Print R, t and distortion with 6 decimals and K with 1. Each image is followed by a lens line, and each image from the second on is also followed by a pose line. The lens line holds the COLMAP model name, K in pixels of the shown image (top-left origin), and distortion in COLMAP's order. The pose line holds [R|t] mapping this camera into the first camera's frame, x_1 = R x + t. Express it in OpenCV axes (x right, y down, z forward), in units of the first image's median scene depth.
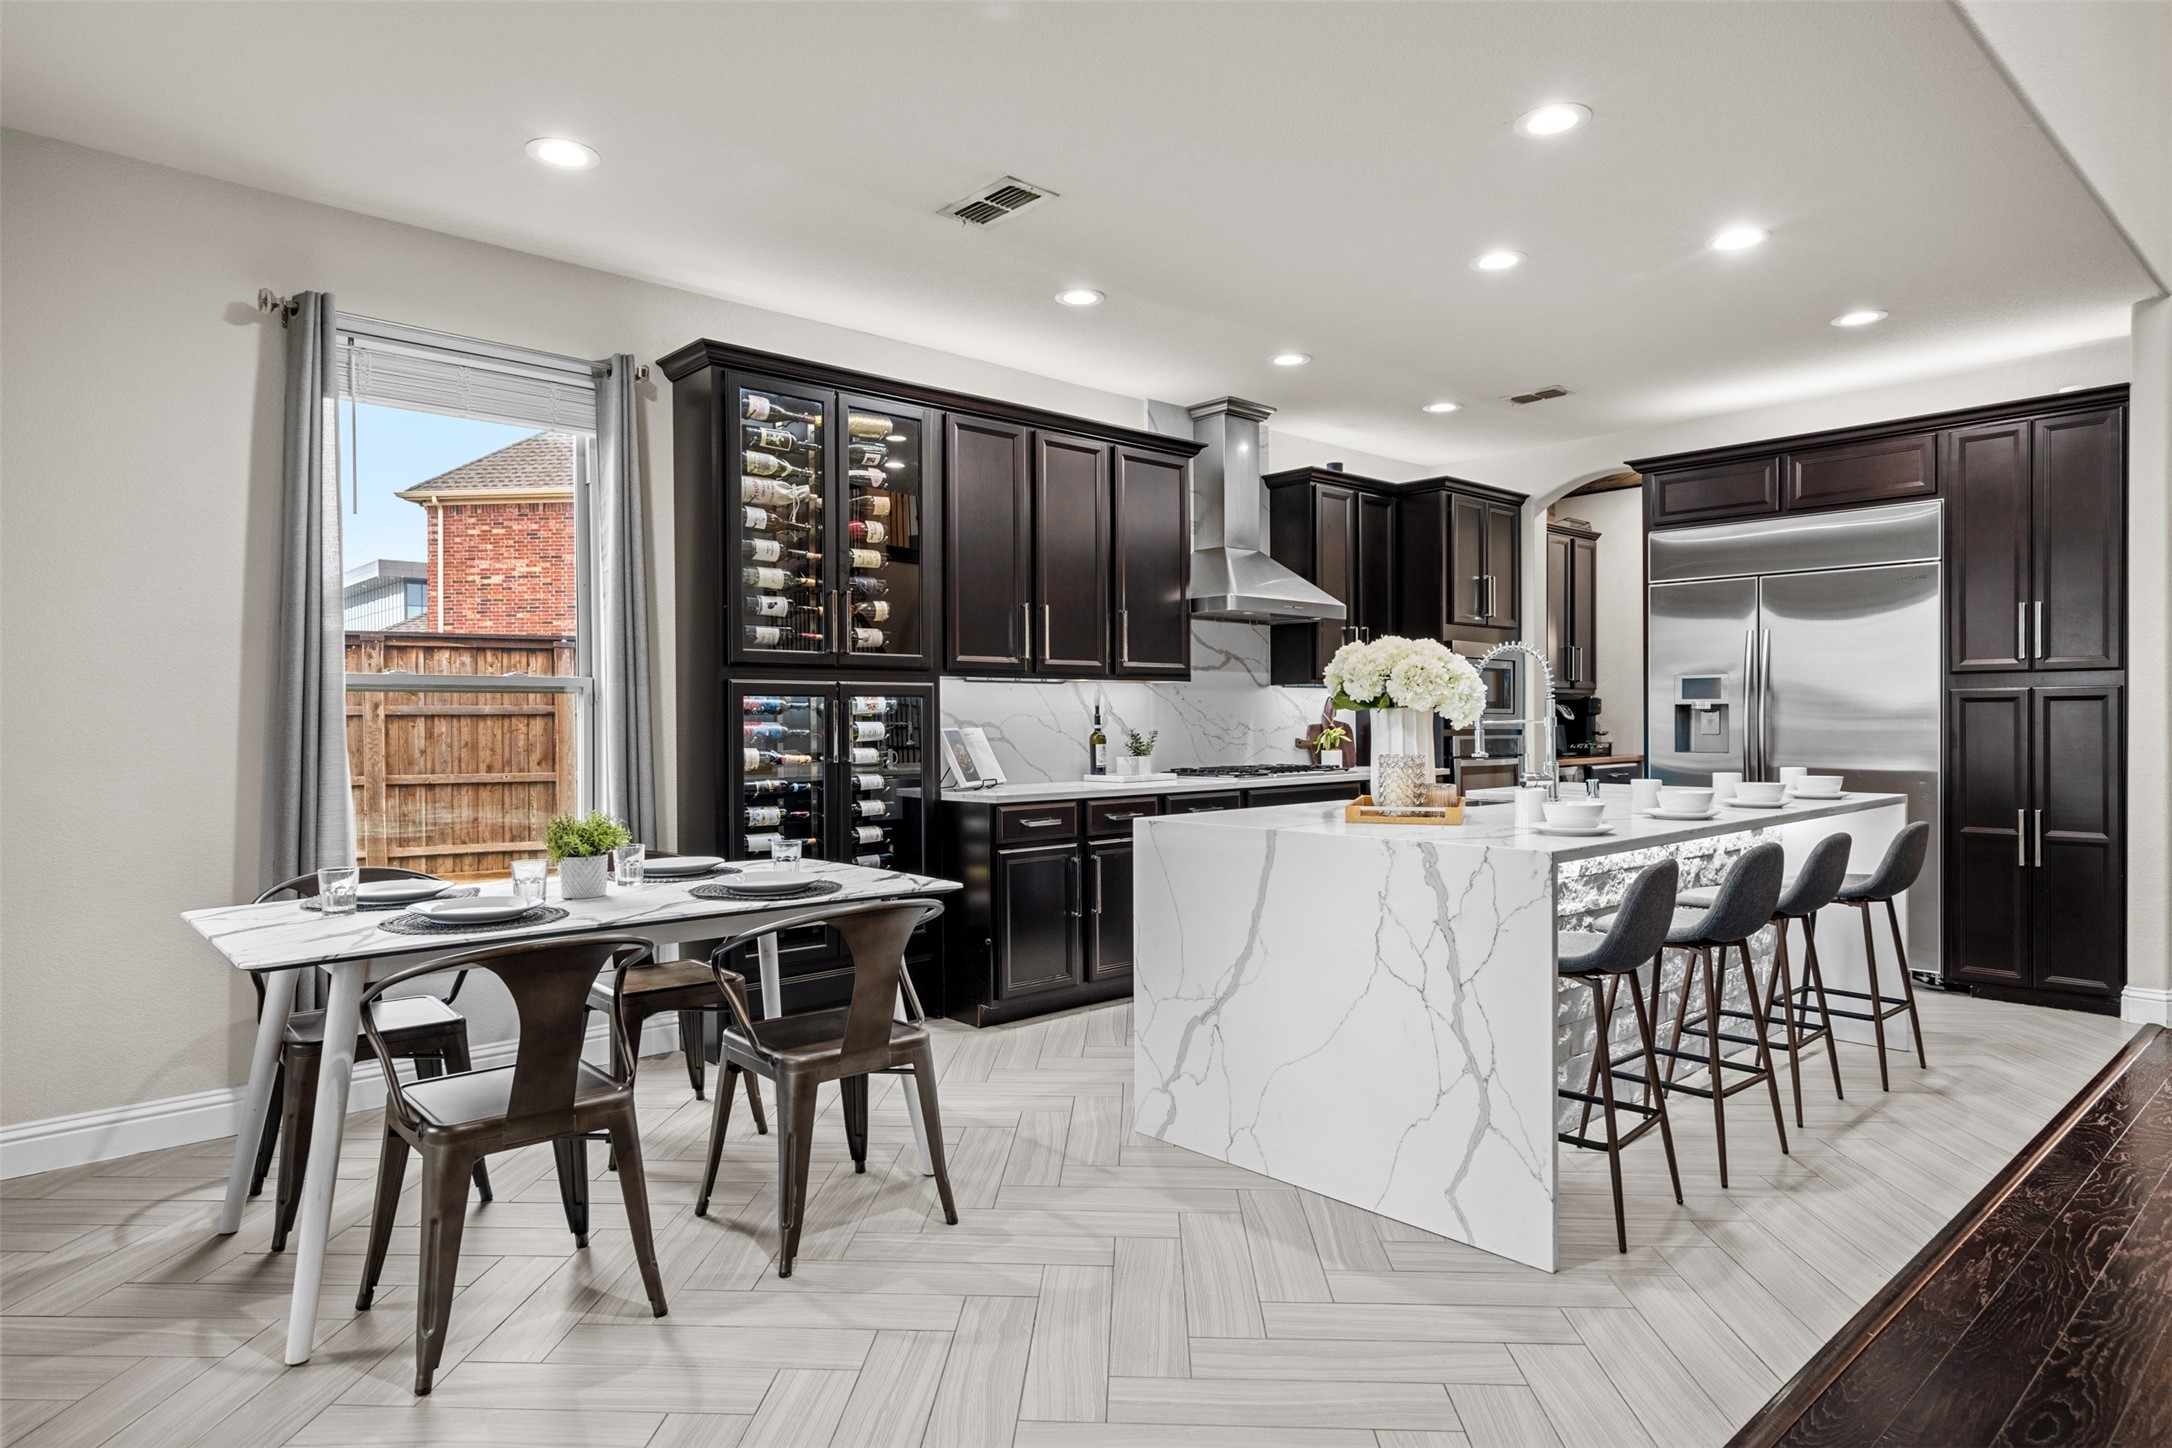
lens RADIAL K [[1267.5, 0, 1087.8], [0, 1267.5, 721.3], [0, 0, 1]] dist [0.002552, 0.000083]
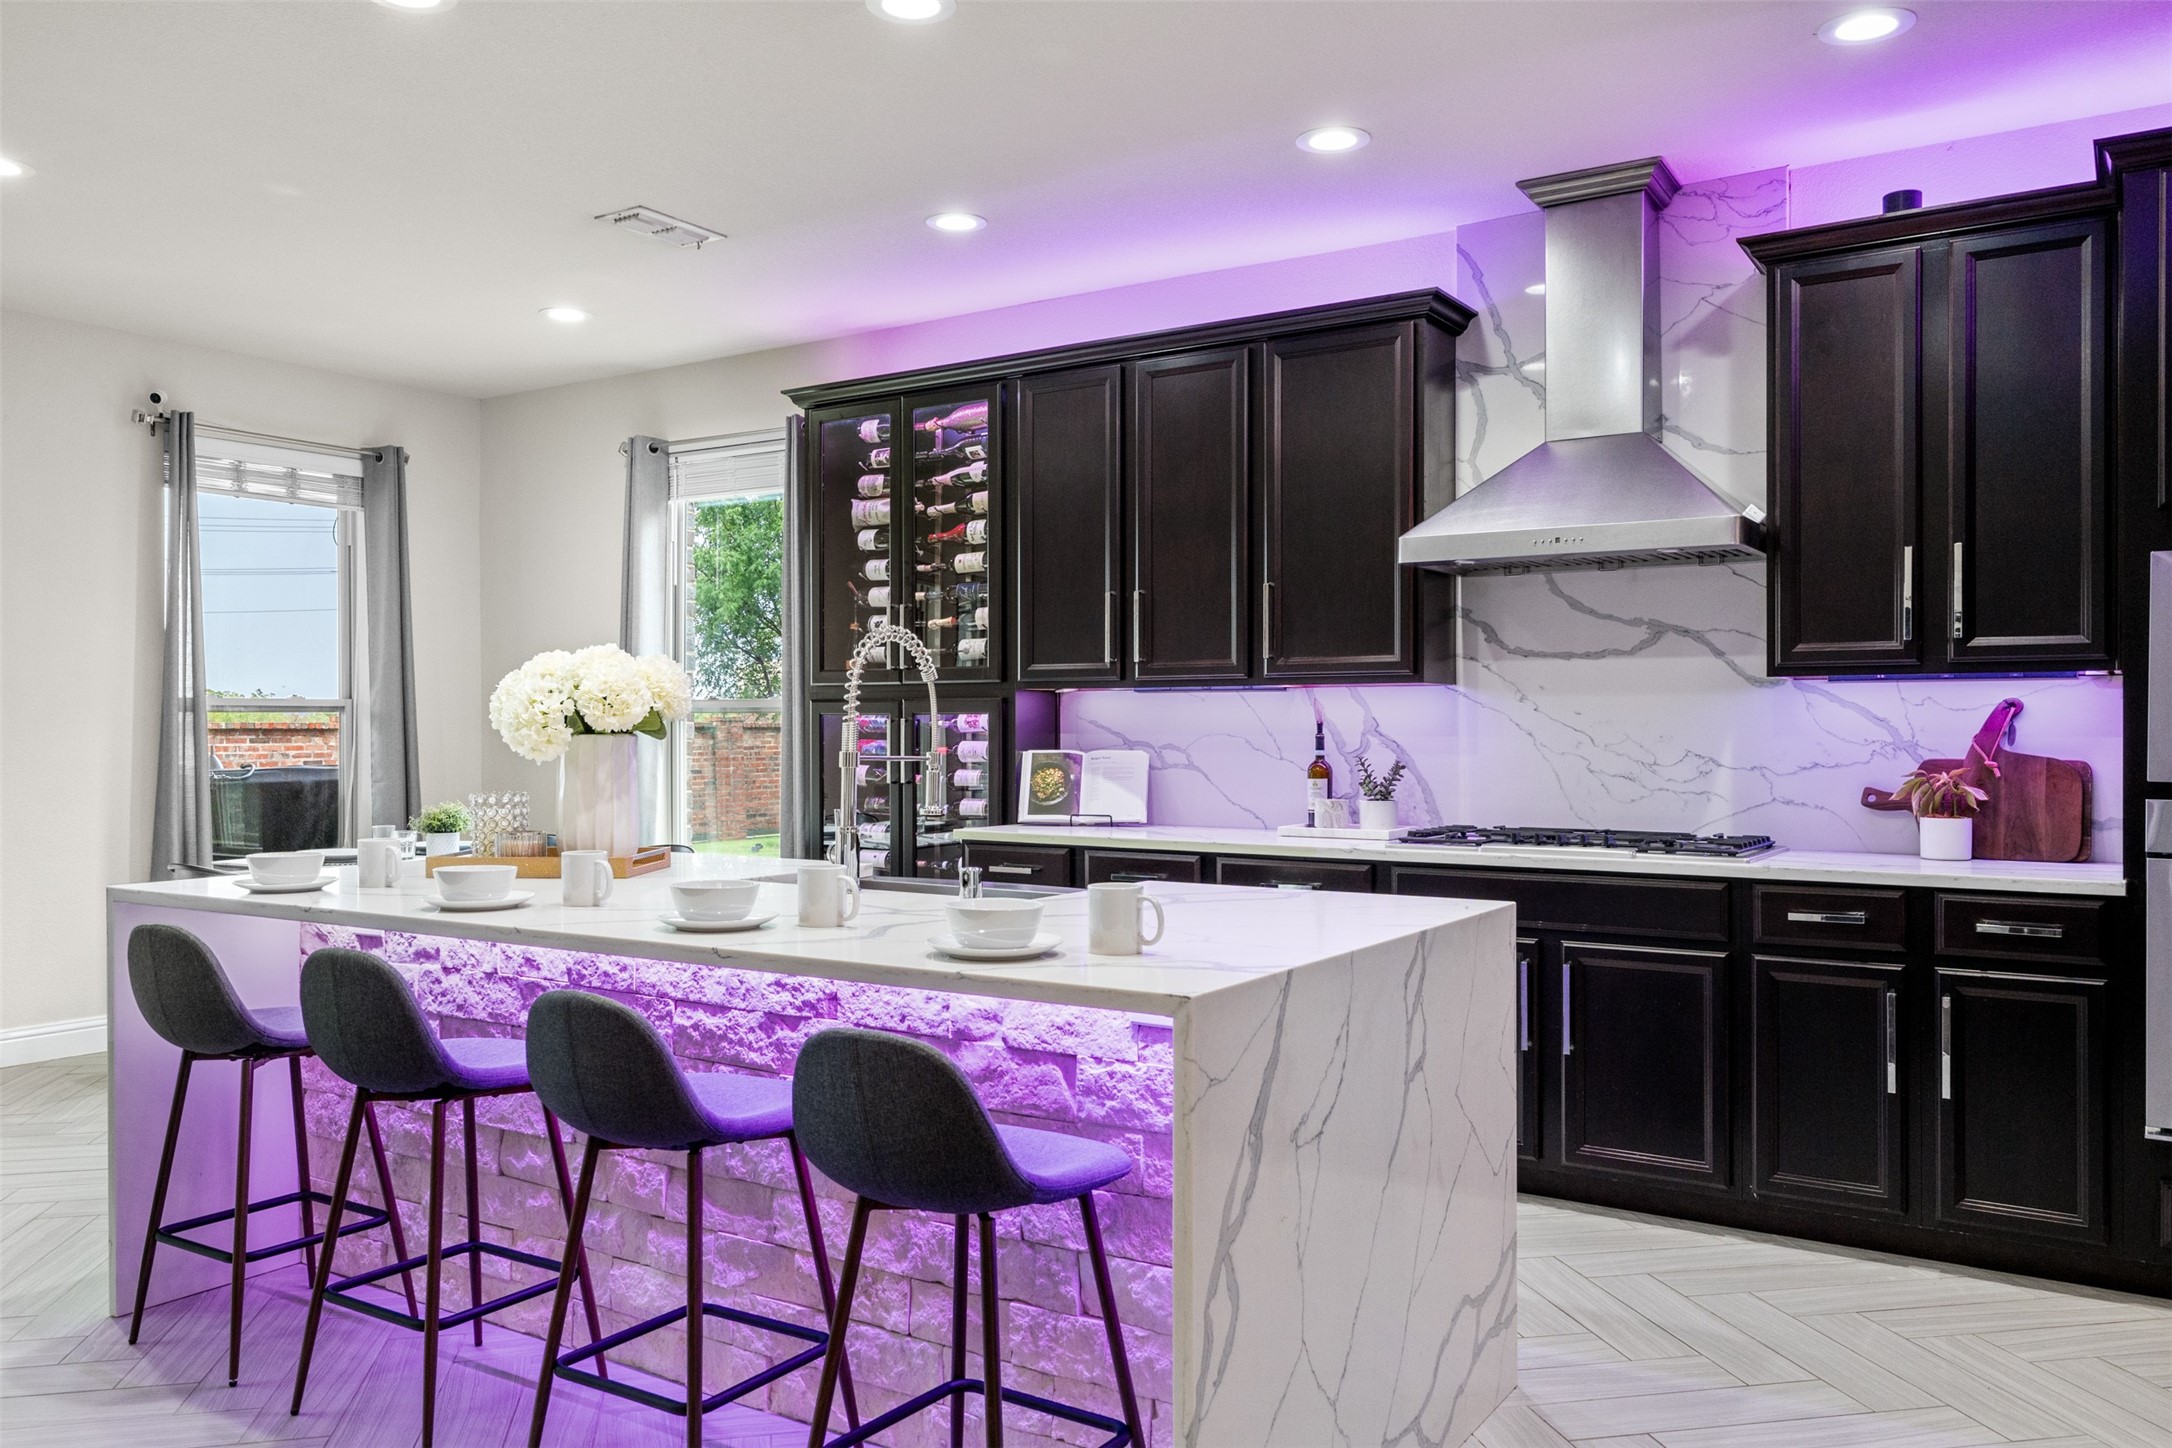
lens RADIAL K [[1603.2, 0, 1088.6], [0, 1603.2, 734.4], [0, 0, 1]] dist [0.023323, -0.005755]
pose [[0.247405, 0.009505, -0.968865, 0.900345], [-0.005007, 0.999951, 0.008532, -0.013571], [0.968899, 0.002741, 0.247441, 0.736678]]
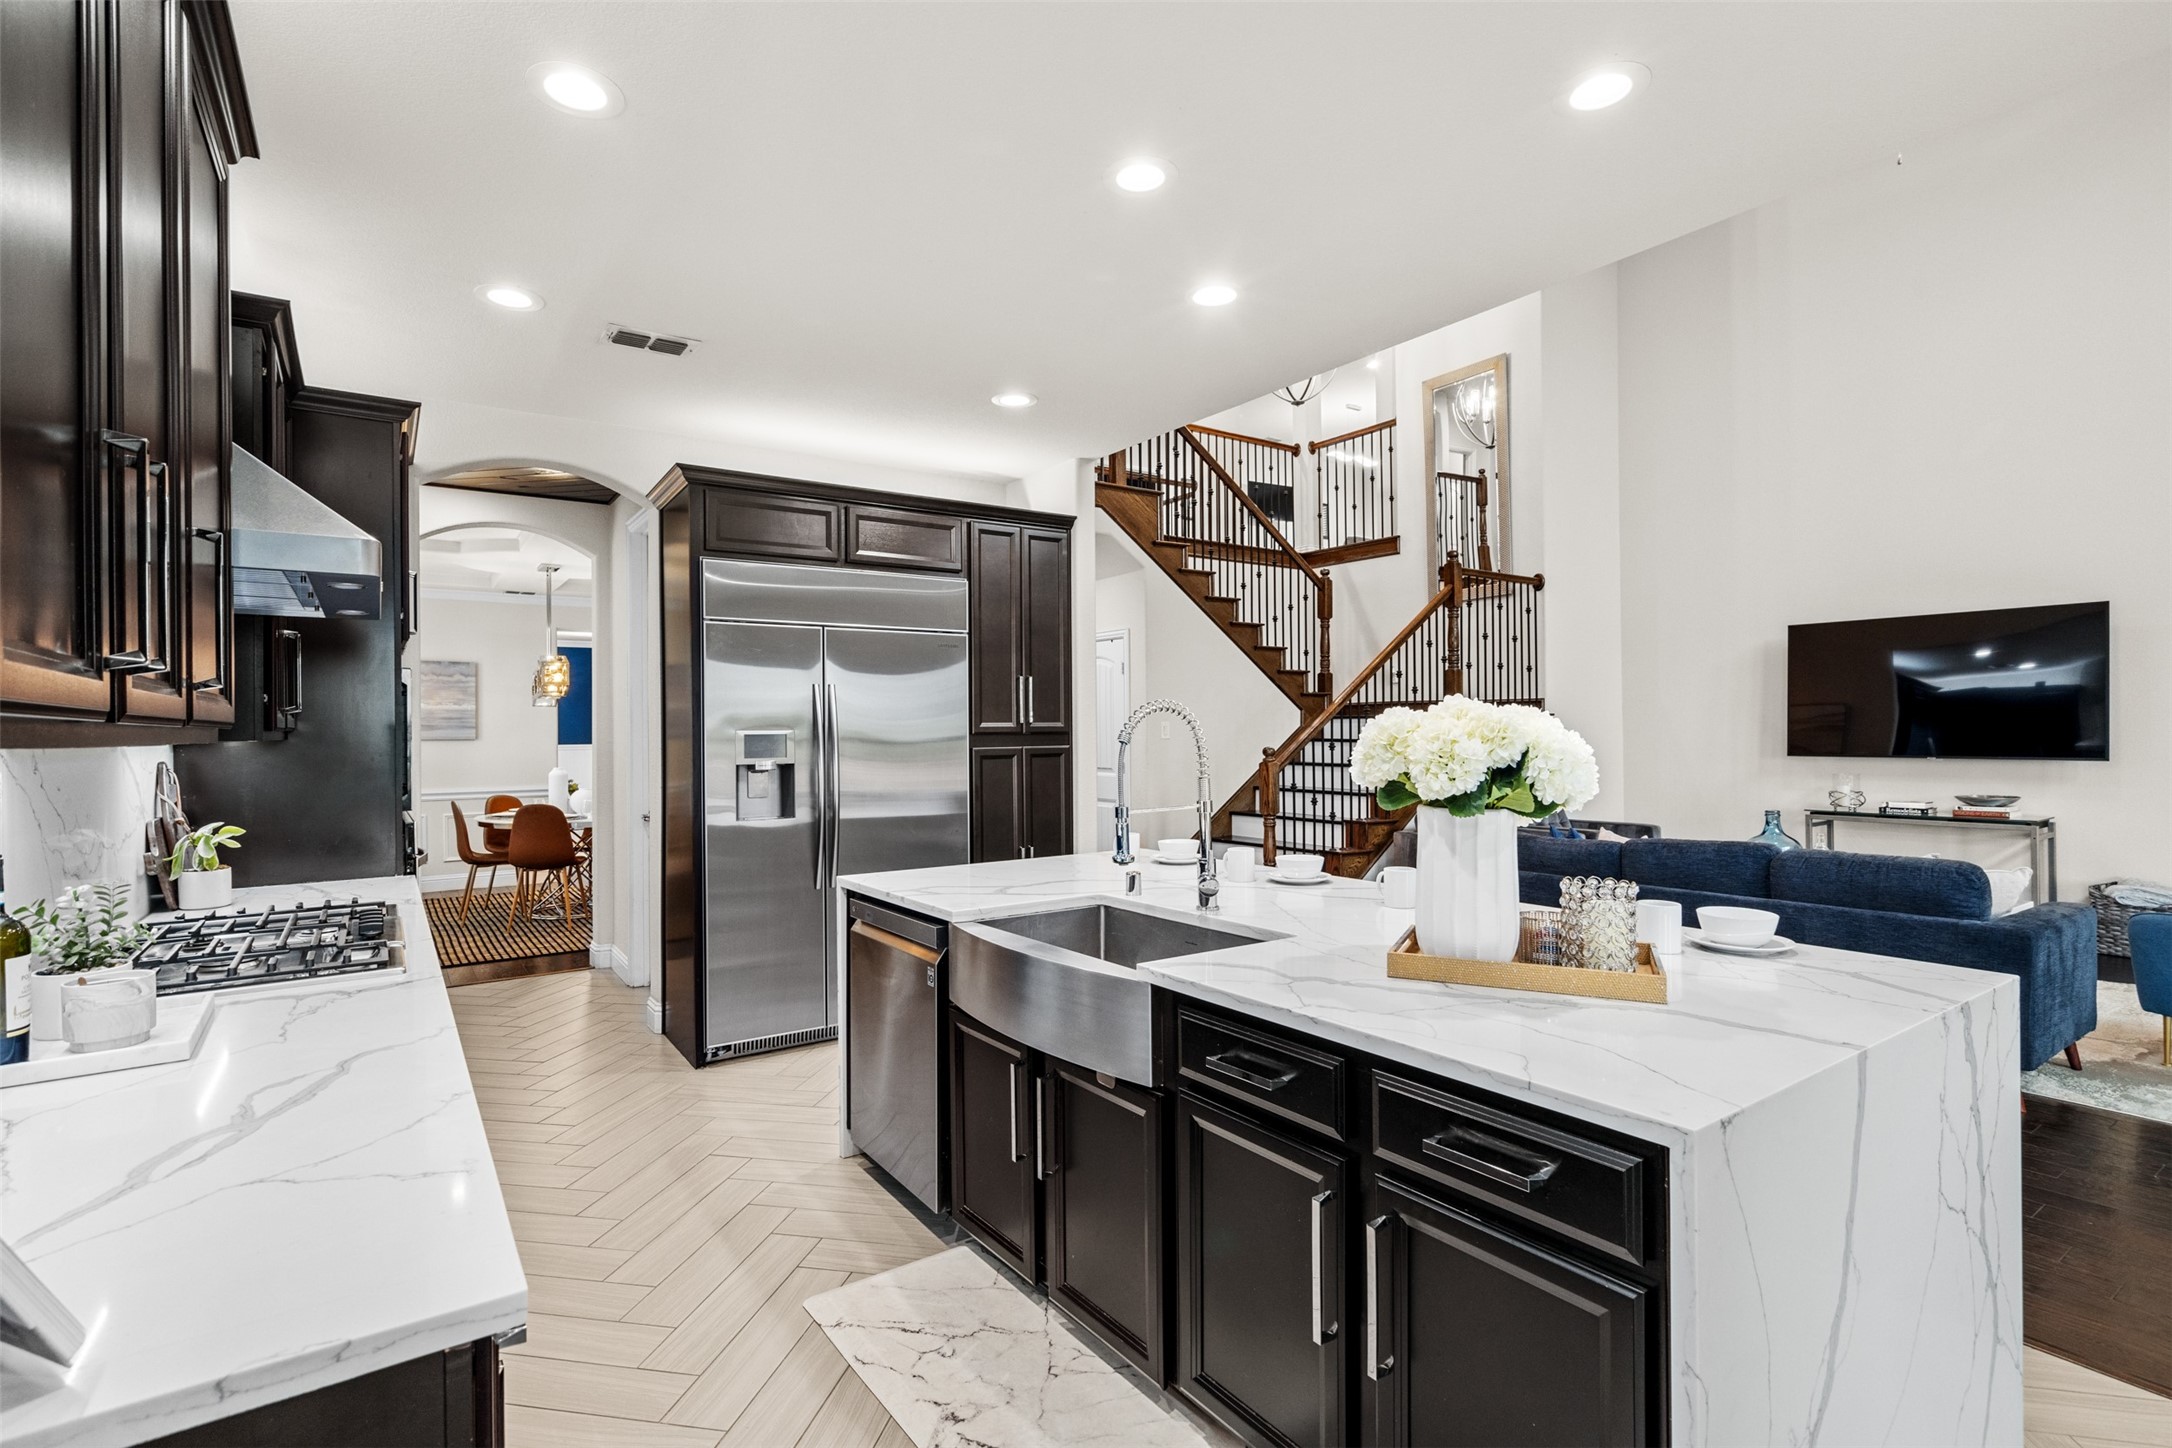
lens RADIAL K [[1038.4, 0, 1094.8], [0, 1038.4, 736.3], [0, 0, 1]] dist [0.004856, 0.000396]
pose [[0.136534, 0.005055, 0.990623, -0.226877], [0.016036, 0.999845, -0.007313, -0.027326], [-0.990506, 0.016884, 0.136431, 0.771612]]
